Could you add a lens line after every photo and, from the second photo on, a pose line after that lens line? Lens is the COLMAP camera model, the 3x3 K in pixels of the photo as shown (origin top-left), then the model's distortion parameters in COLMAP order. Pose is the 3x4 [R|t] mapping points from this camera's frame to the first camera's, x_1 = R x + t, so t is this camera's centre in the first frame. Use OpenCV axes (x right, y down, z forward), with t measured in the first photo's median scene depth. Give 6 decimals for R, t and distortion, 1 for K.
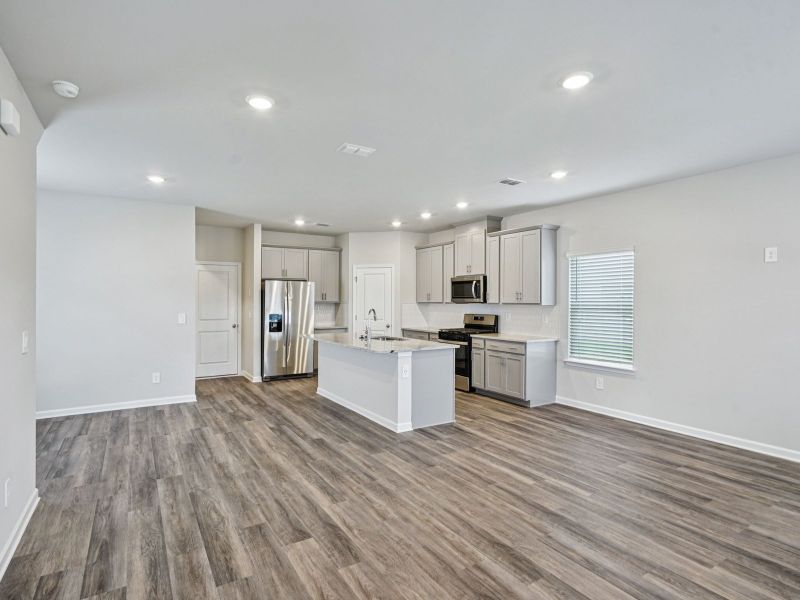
lens RADIAL K [[416.5, 0, 396.8], [0, 416.5, 297.3], [0, 0, 1]] dist [-0.002346, -0.000385]
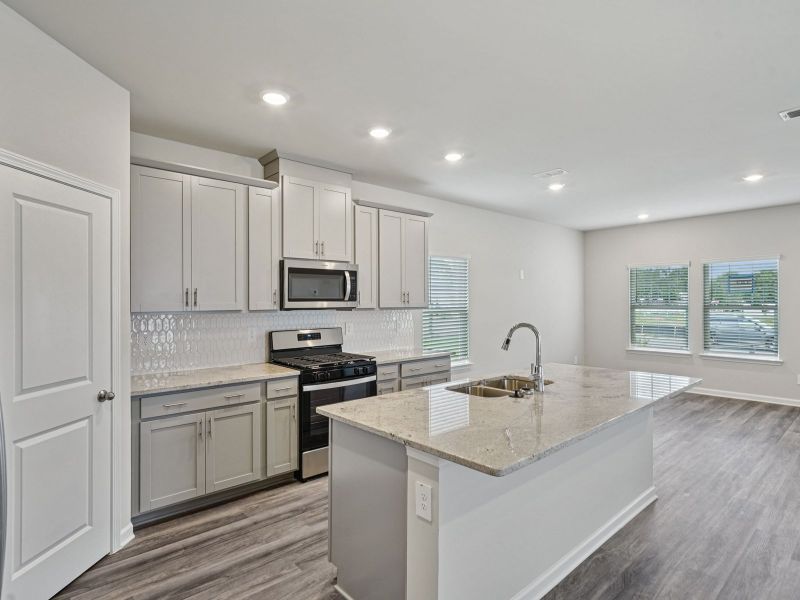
lens RADIAL K [[416.5, 0, 396.8], [0, 416.5, 297.3], [0, 0, 1]] dist [-0.002346, -0.000385]
pose [[-0.202358, 0.060008, 0.977471, -0.364881], [0.042285, 0.997725, -0.052497, 0.028705], [-0.978398, 0.030709, -0.204435, 0.971313]]
